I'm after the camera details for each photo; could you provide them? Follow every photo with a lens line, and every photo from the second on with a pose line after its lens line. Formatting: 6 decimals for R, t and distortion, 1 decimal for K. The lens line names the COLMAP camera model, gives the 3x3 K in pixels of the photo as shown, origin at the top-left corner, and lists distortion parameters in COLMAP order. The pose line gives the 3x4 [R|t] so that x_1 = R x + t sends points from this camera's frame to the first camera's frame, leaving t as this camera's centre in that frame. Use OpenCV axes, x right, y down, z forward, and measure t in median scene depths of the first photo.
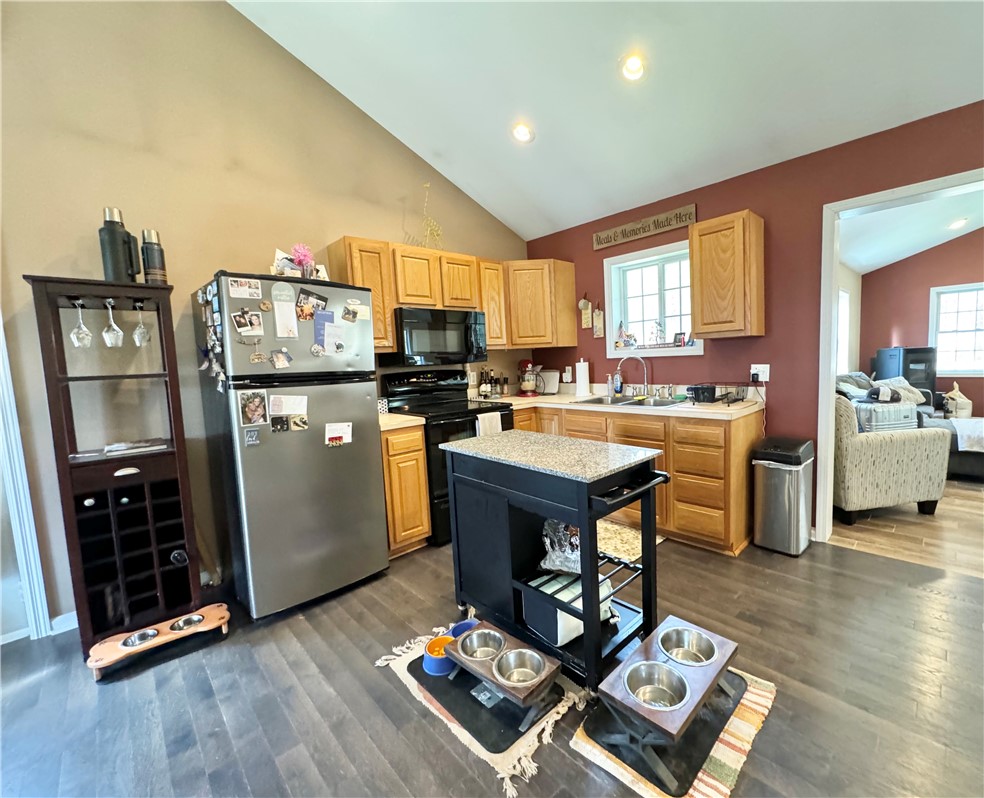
lens RADIAL K [[426.5, 0, 531.6], [0, 426.5, 398.6], [0, 0, 1]] dist [-0.003682, -0.000148]
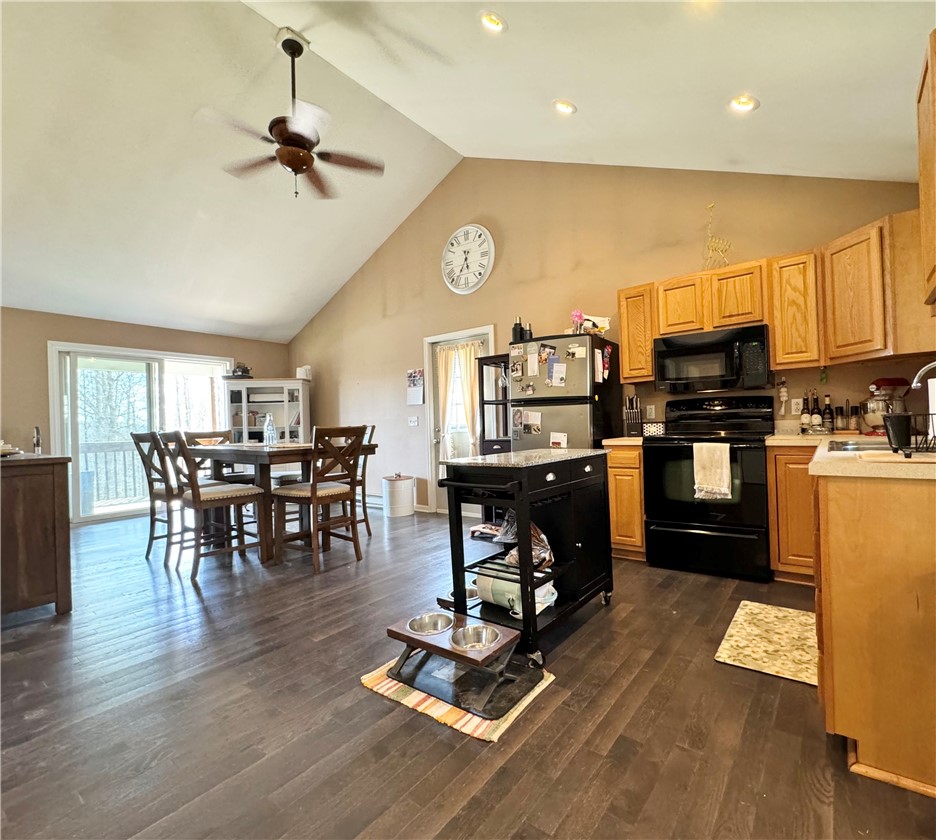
lens RADIAL K [[458.1, 0, 503.5], [0, 458.1, 422.4], [0, 0, 1]] dist [-0.000397, -0.000200]
pose [[0.150772, 0.033815, -0.987990, 0.994205], [-0.071324, 0.997182, 0.023245, 0.000053], [0.985992, 0.066963, 0.152759, 0.560075]]
